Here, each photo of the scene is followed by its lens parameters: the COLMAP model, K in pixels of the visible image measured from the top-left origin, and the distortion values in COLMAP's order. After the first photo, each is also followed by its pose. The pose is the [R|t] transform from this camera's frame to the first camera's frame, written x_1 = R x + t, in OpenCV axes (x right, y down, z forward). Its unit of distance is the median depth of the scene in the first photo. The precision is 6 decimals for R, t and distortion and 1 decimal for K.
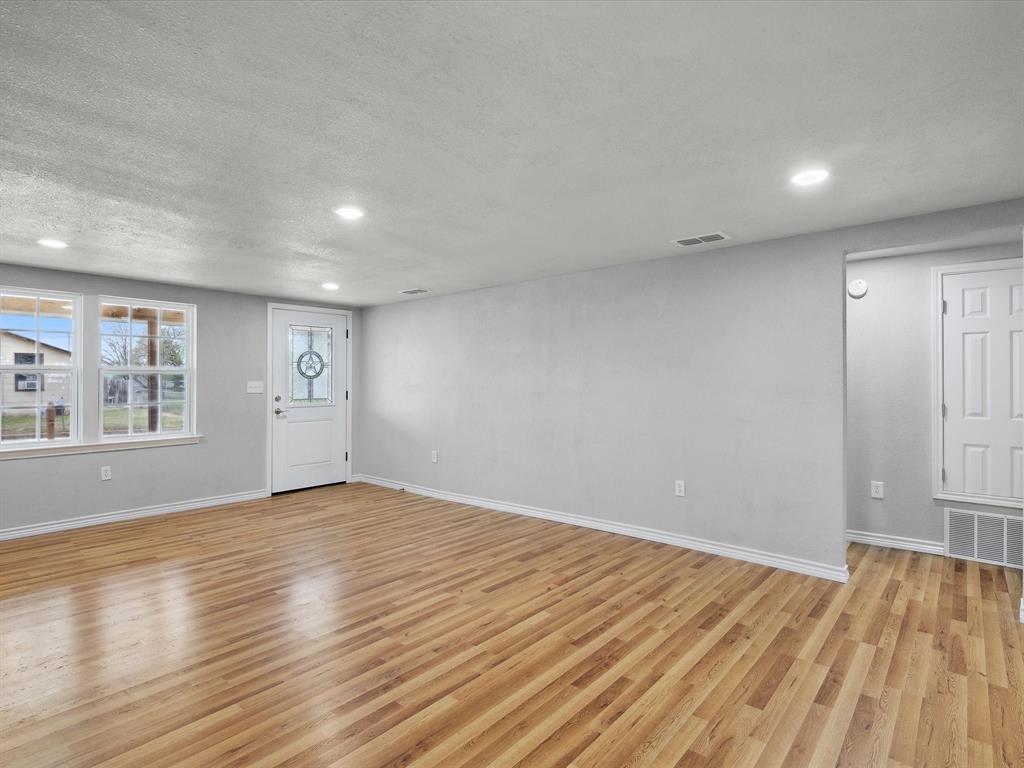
lens RADIAL K [[542.6, 0, 532.7], [0, 542.6, 381.2], [0, 0, 1]] dist [0.001926, 0.000553]
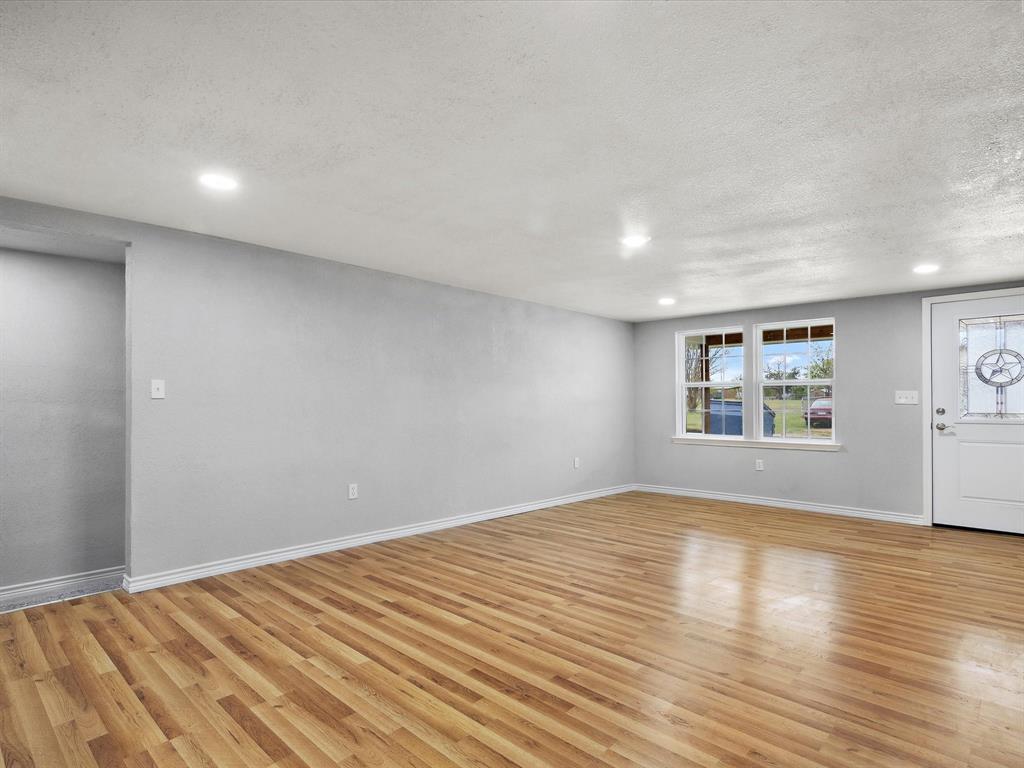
lens RADIAL K [[540.5, 0, 512.2], [0, 540.5, 403.6], [0, 0, 1]] dist [-0.000515, 0.000299]
pose [[-0.060490, 0.009718, -0.998122, 0.471971], [0.006017, 0.999938, 0.009371, 0.010263], [0.998151, -0.005439, -0.060544, 0.477488]]
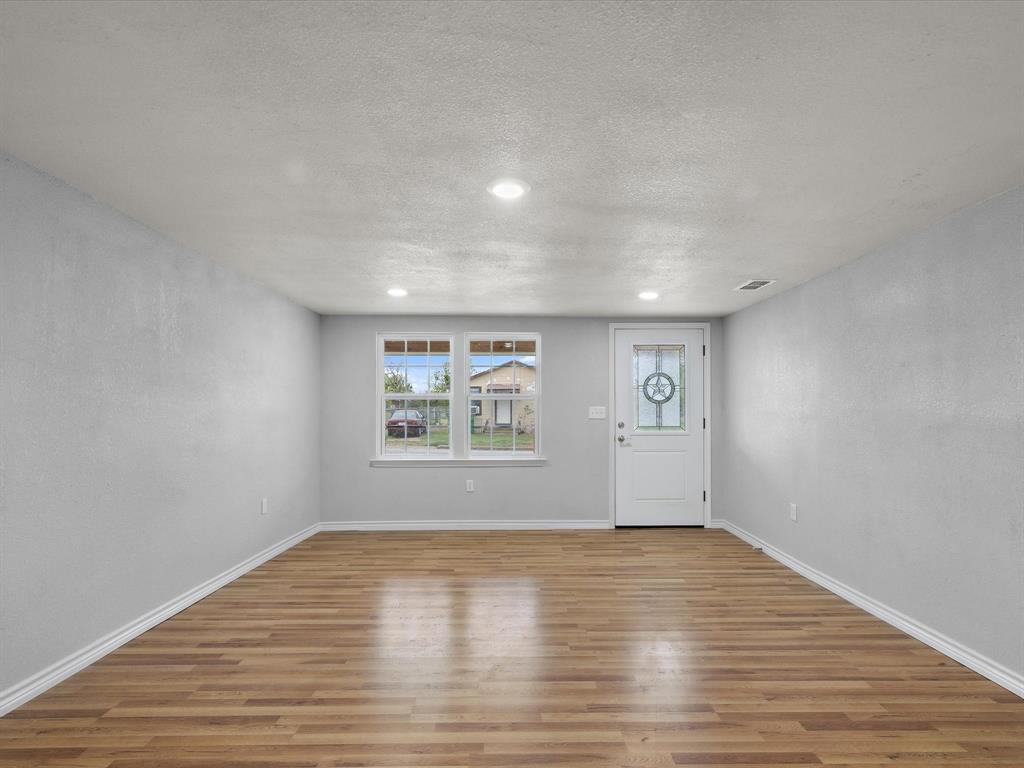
lens RADIAL K [[554.7, 0, 505.6], [0, 554.7, 391.4], [0, 0, 1]] dist [0.000564, 0.000098]
pose [[0.641492, -0.020017, -0.766868, 0.163946], [-0.001983, 0.999613, -0.027751, 0.001324], [0.767127, 0.019323, 0.641204, 0.281172]]
